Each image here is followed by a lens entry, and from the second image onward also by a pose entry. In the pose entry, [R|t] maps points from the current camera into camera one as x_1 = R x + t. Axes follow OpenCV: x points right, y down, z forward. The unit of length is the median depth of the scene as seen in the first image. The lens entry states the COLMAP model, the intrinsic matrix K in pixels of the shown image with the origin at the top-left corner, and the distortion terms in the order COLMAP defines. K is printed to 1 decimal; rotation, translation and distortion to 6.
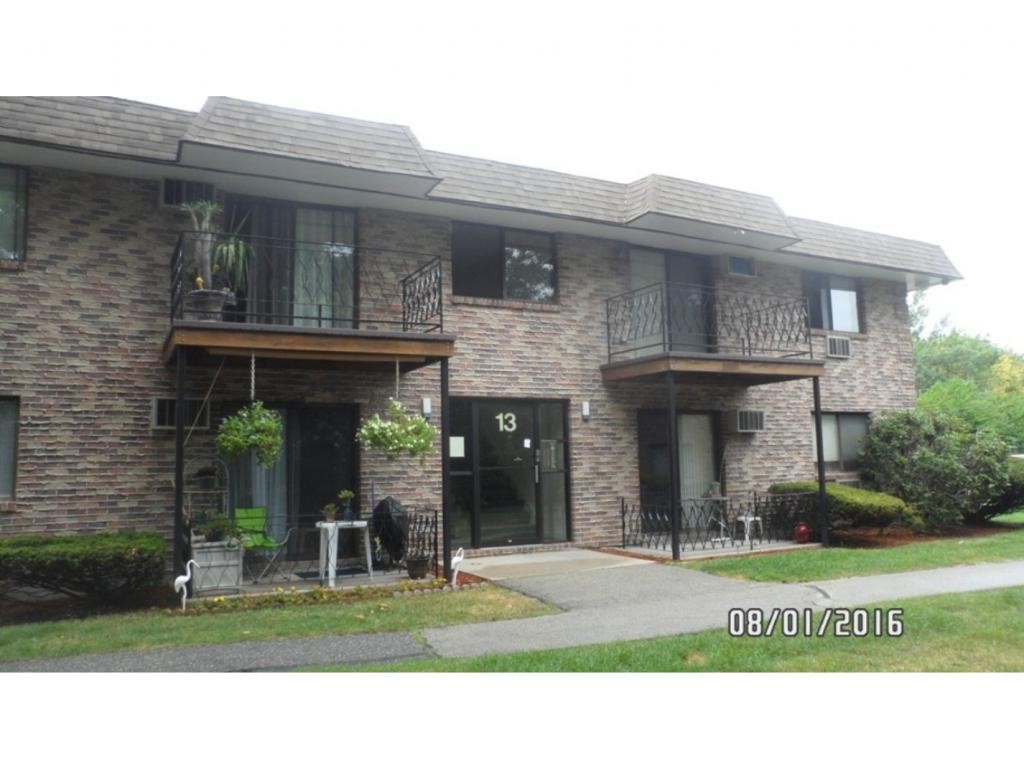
lens RADIAL K [[793.0, 0, 510.8], [0, 793.0, 367.7], [0, 0, 1]] dist [-0.156760, 0.181333]
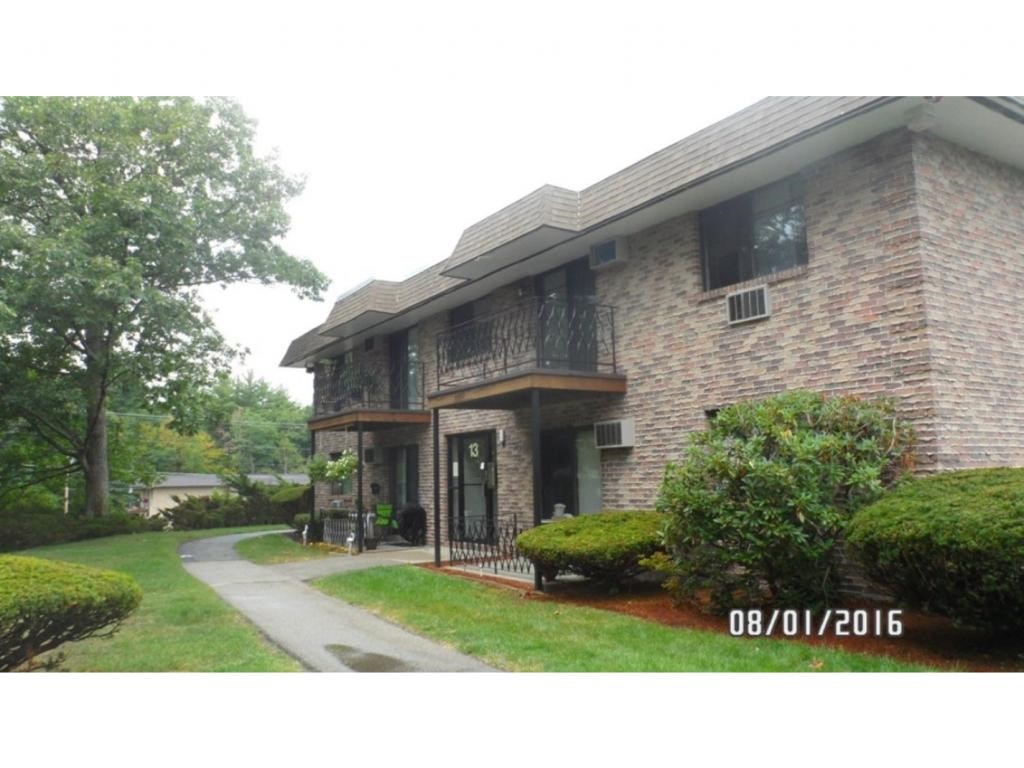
lens RADIAL K [[793.0, 0, 510.8], [0, 793.0, 367.7], [0, 0, 1]] dist [-0.156760, 0.181333]
pose [[0.093430, -0.122997, -0.987999, 1.184996], [0.141722, 0.983878, -0.109082, 0.076829], [0.985488, -0.129829, 0.109355, 0.831072]]
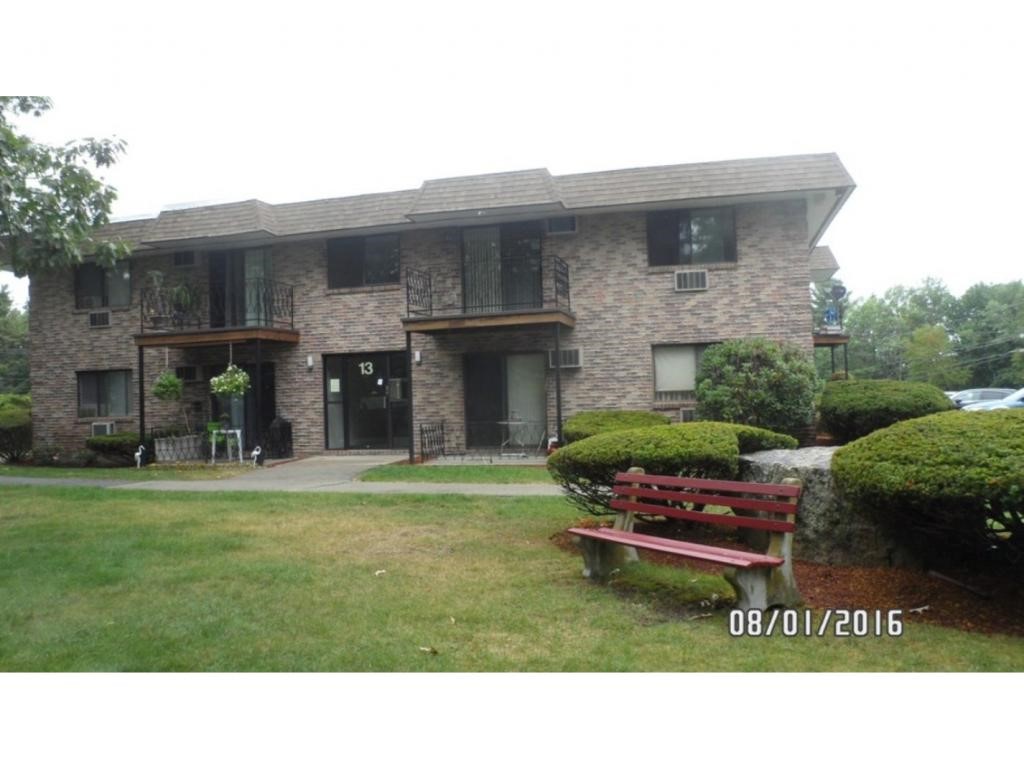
lens RADIAL K [[793.0, 0, 510.8], [0, 793.0, 367.7], [0, 0, 1]] dist [-0.156760, 0.181333]
pose [[0.747654, -0.024736, -0.663628, 1.065399], [0.098938, 0.992302, 0.074479, -0.015078], [0.656677, -0.121342, 0.744346, 0.056194]]
